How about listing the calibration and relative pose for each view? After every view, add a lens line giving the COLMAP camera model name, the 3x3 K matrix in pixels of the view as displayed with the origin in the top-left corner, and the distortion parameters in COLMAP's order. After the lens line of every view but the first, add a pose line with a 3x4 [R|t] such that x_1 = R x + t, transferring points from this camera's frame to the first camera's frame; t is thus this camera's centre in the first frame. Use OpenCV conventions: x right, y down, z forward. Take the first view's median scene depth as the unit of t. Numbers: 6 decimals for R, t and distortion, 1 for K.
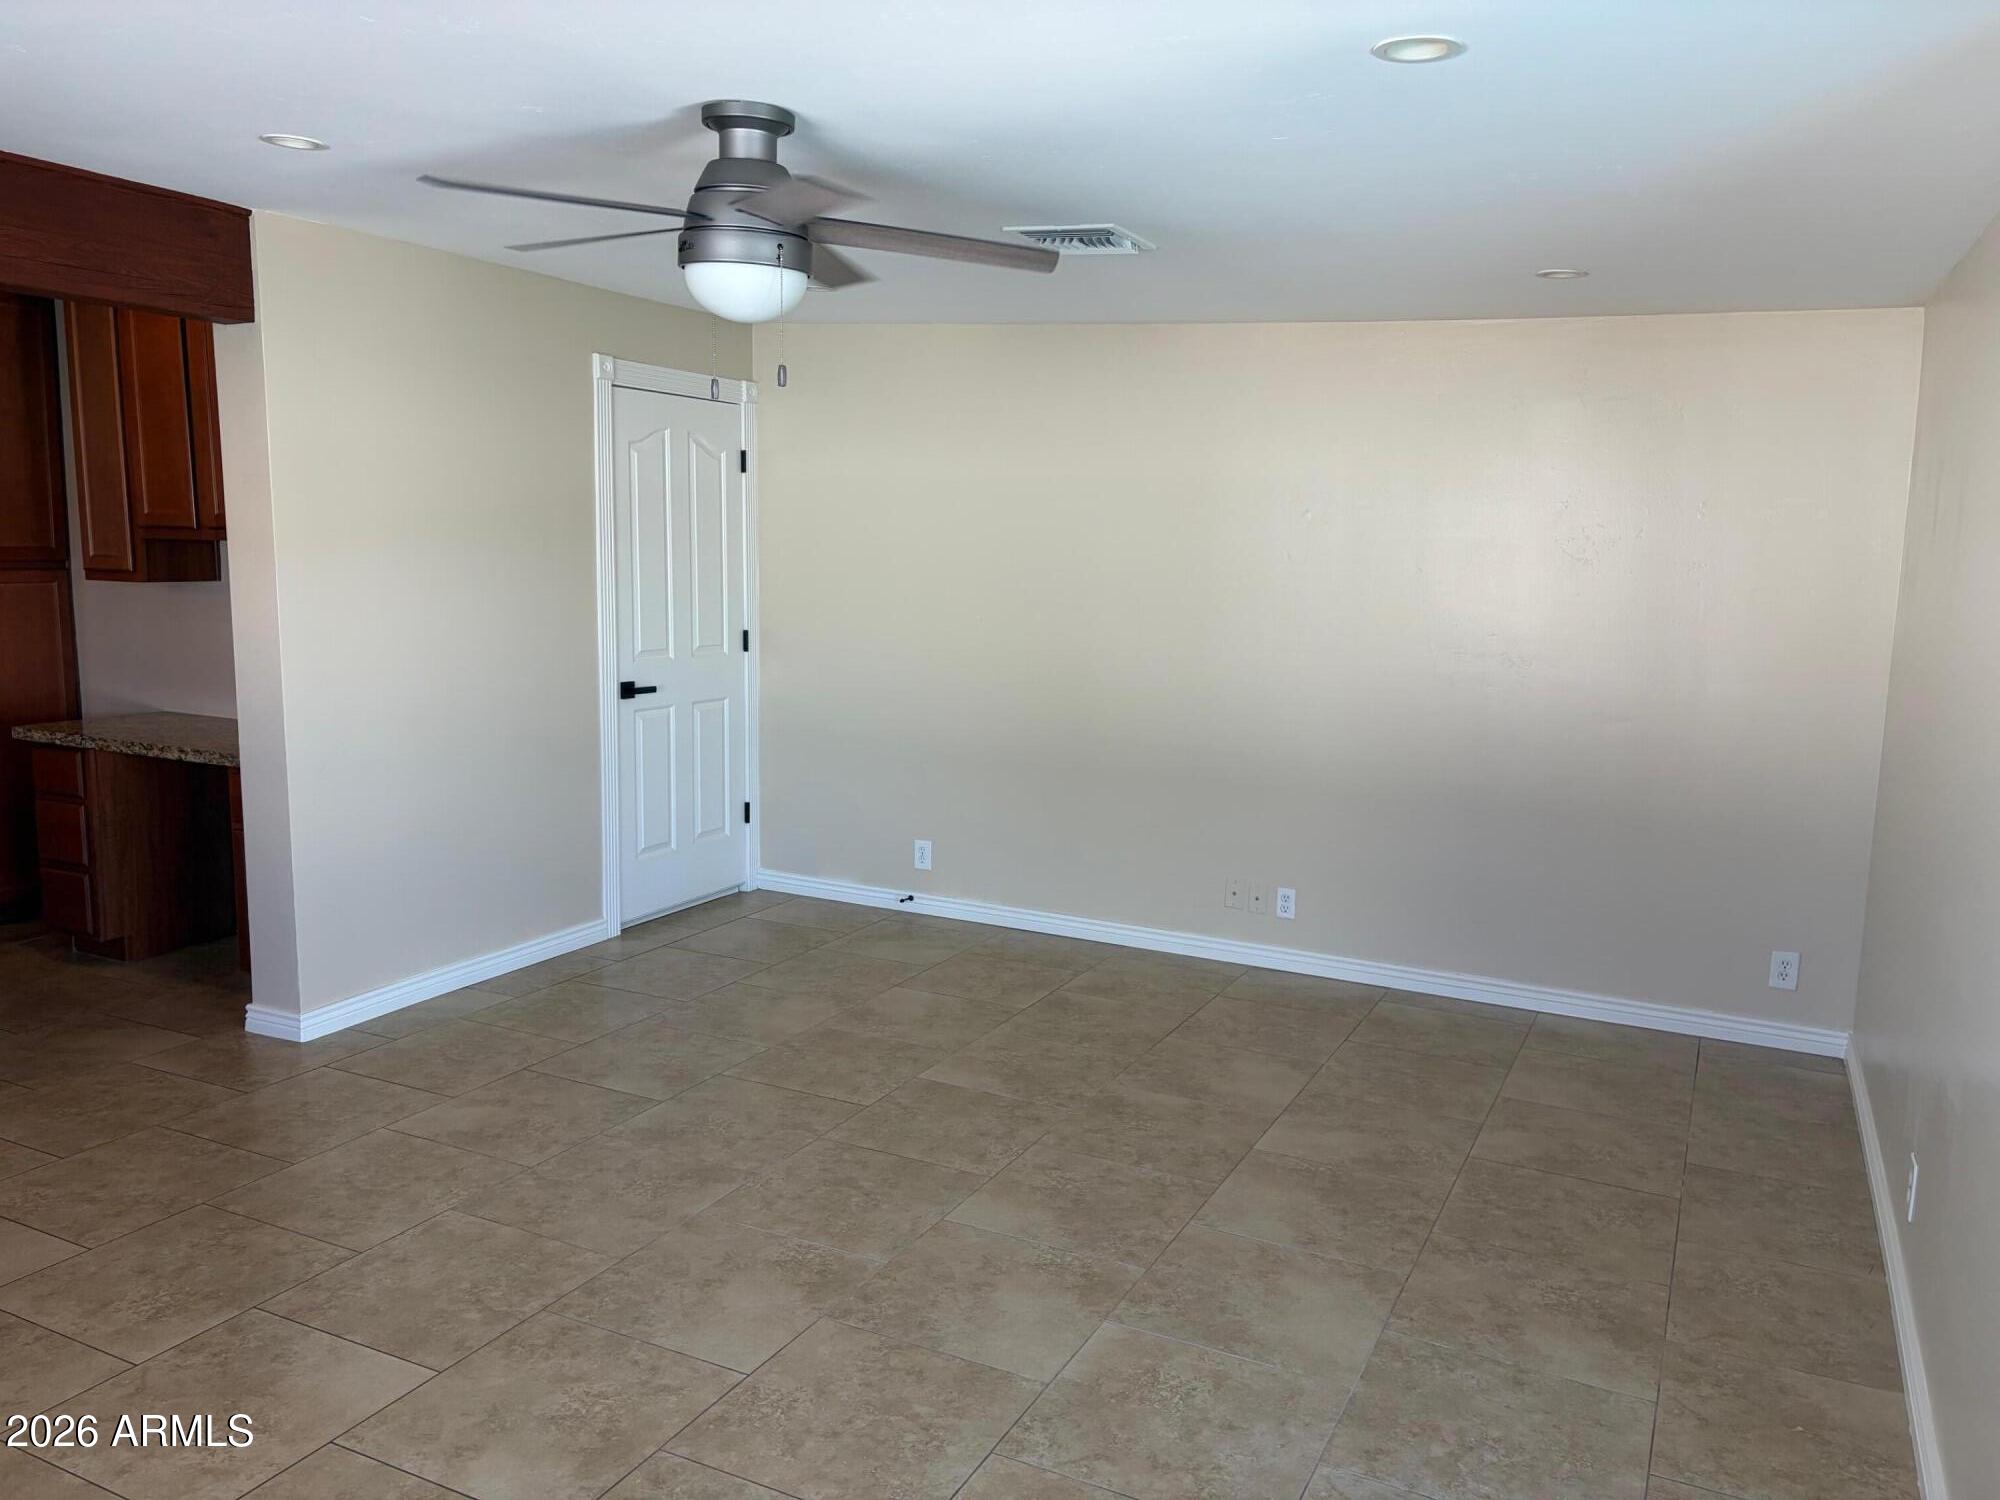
lens RADIAL K [[1531.7, 0, 997.0], [0, 1531.7, 771.9], [0, 0, 1]] dist [0.033453, -0.007644]
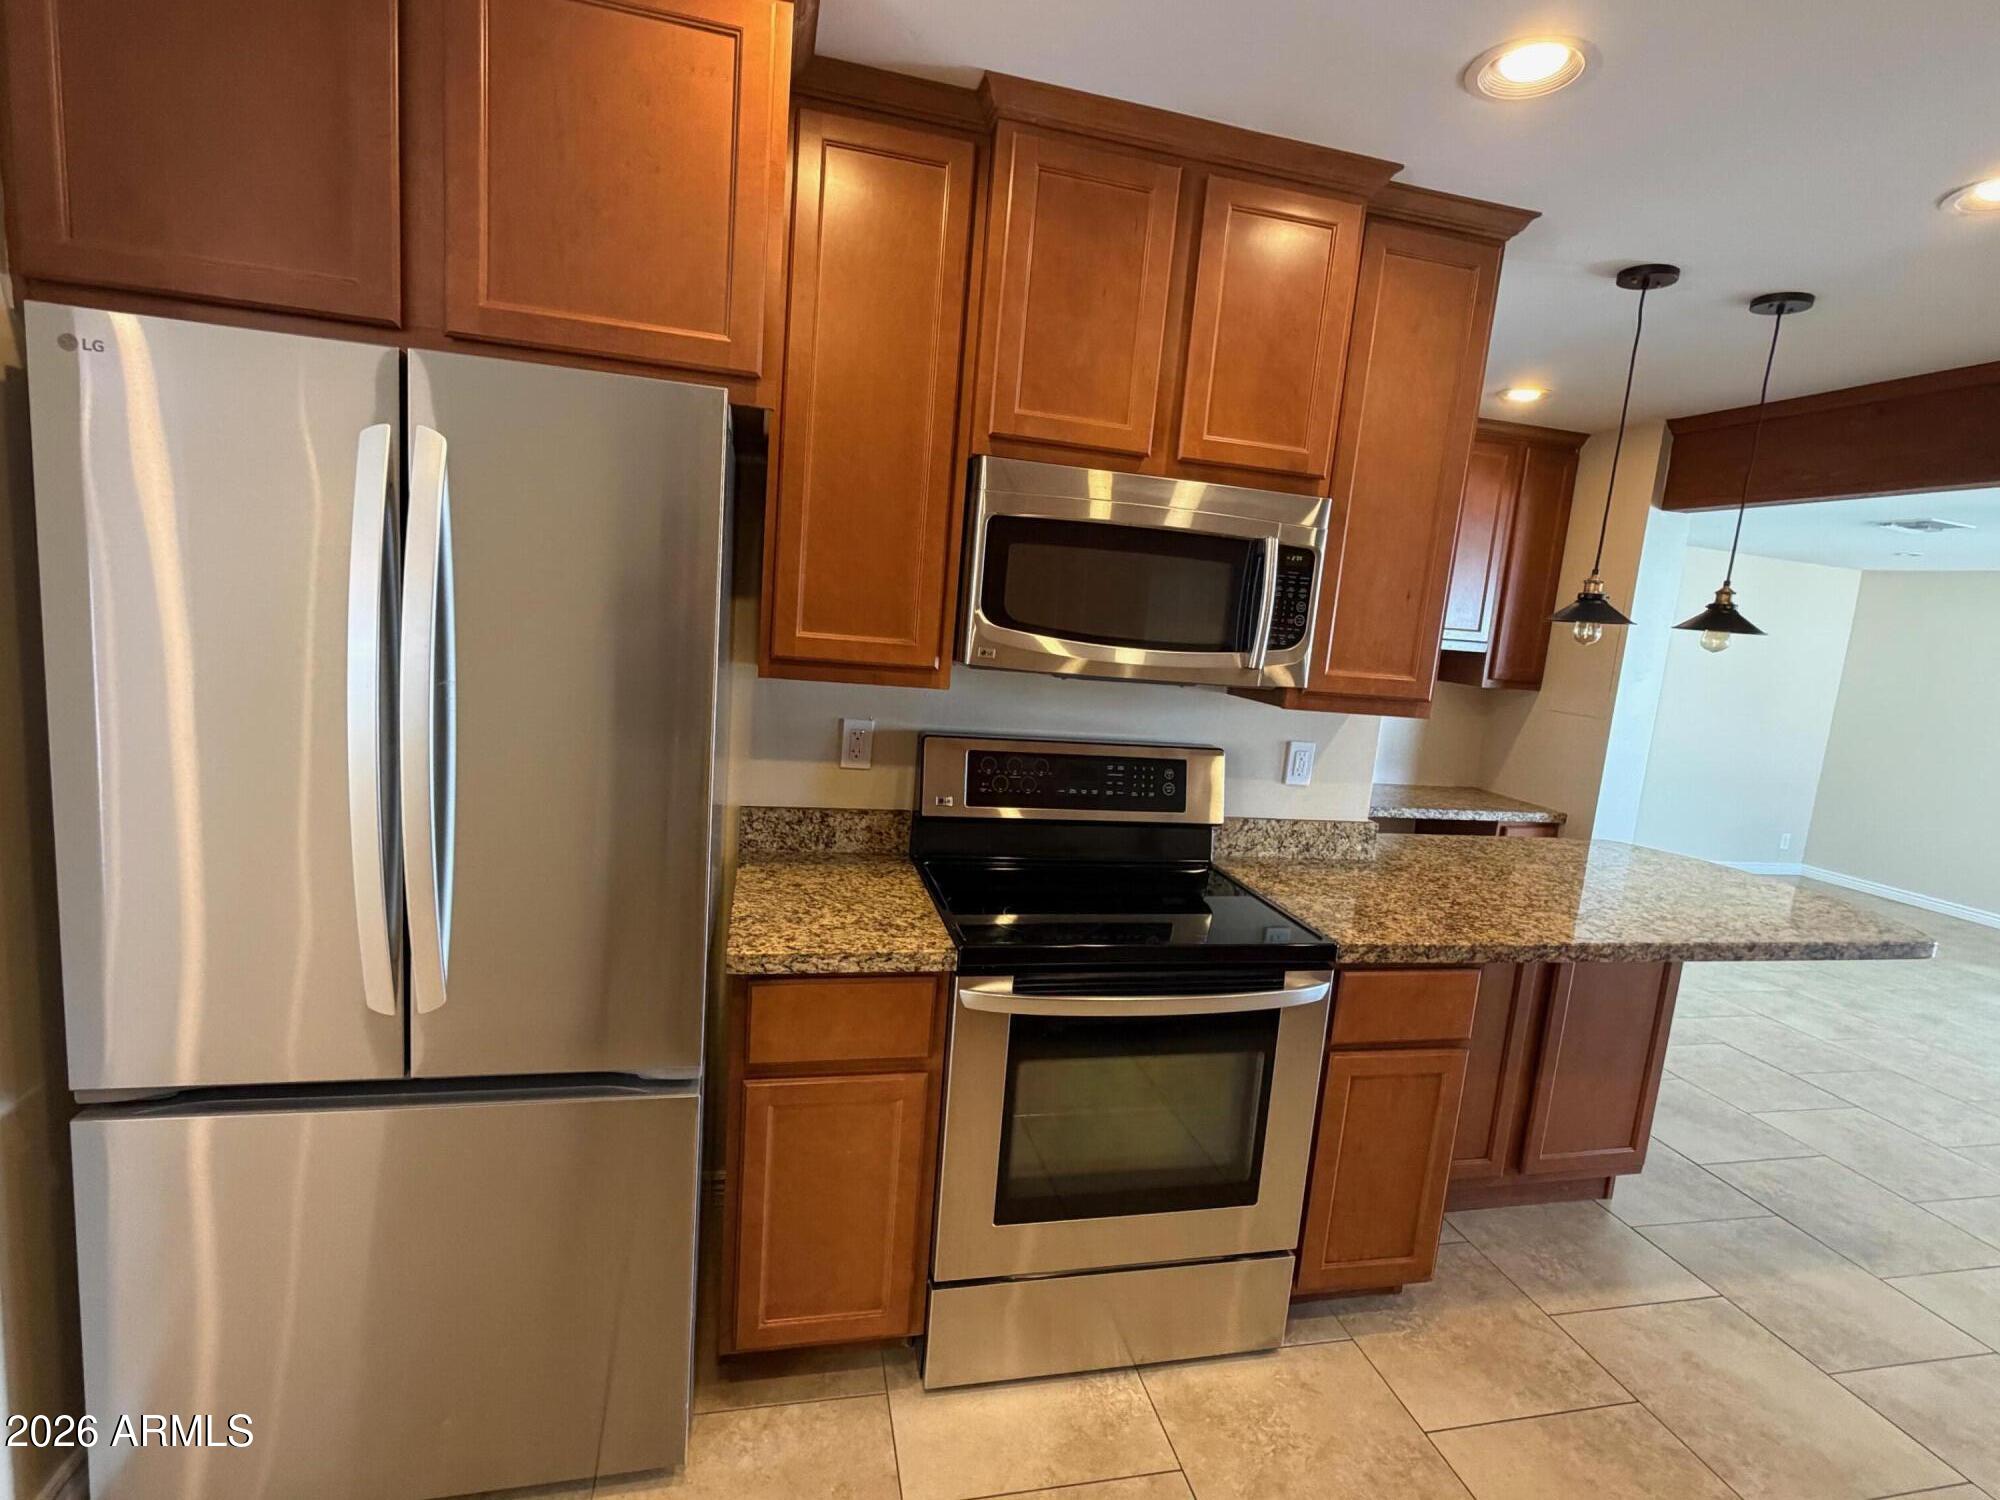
lens RADIAL K [[971.7, 0, 1000.5], [0, 971.7, 746.9], [0, 0, 1]] dist [-0.000159, 0.000179]
pose [[0.772146, -0.050781, 0.633413, -1.637027], [0.039538, 0.998710, 0.031869, -0.133802], [-0.634214, 0.000437, 0.773158, 0.746004]]
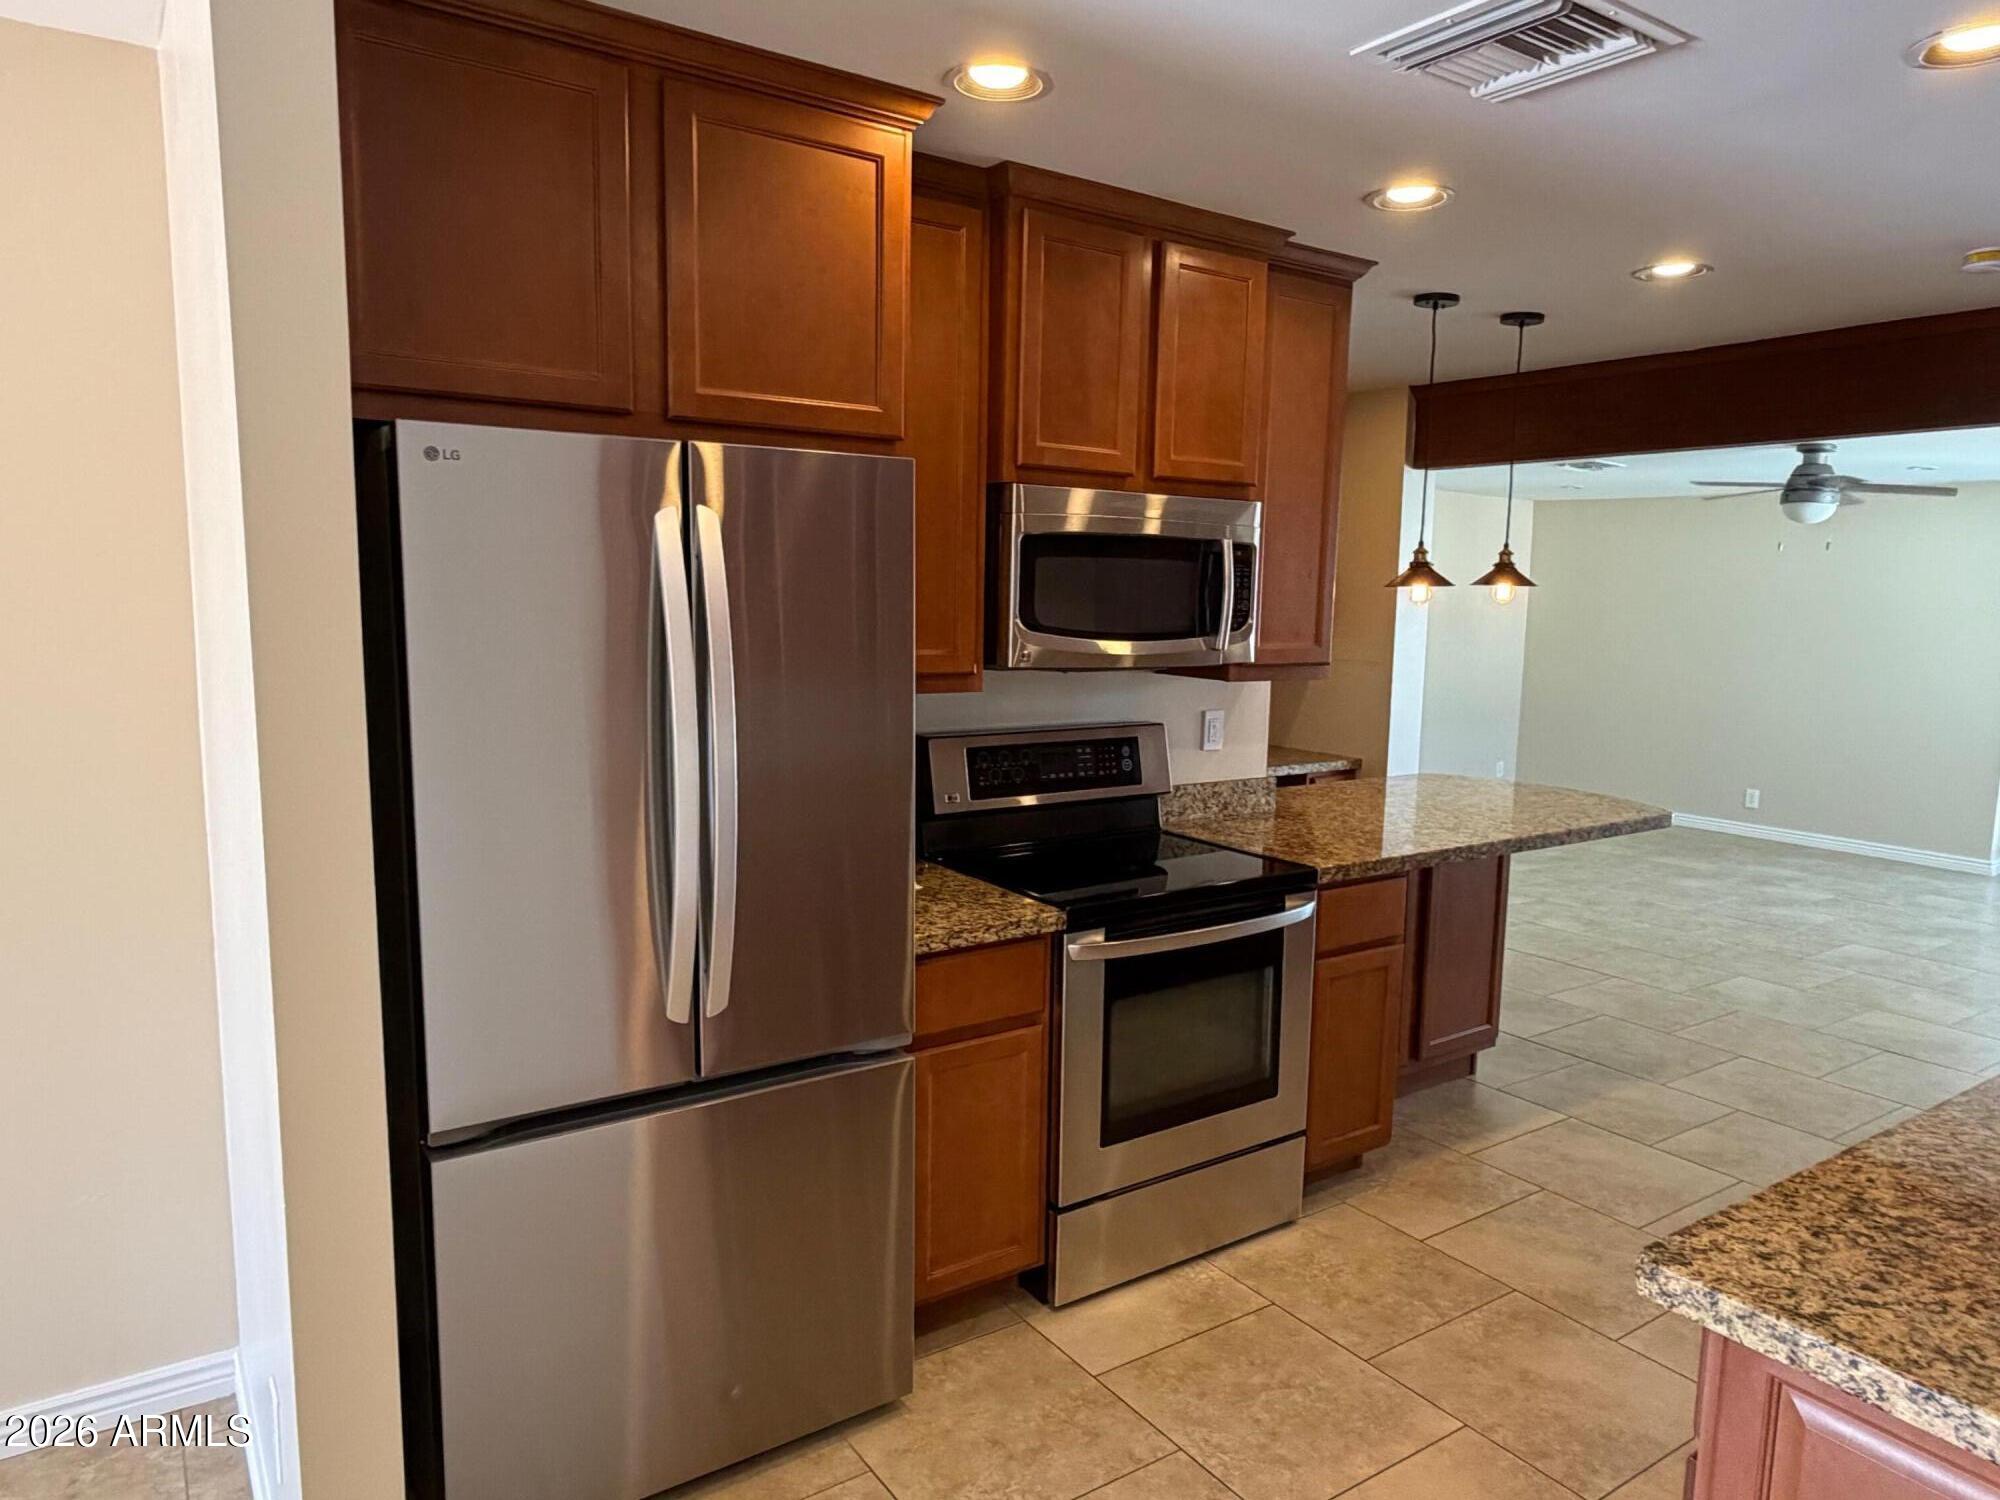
lens RADIAL K [[1325.2, 0, 1000.0], [0, 1325.2, 750.0], [0, 0, 1]] dist [-0.001193, -0.003713]
pose [[0.492091, -0.120962, 0.862099, -1.984068], [0.135147, 0.988908, 0.061612, -0.160648], [-0.859989, 0.086191, 0.502981, 0.767313]]
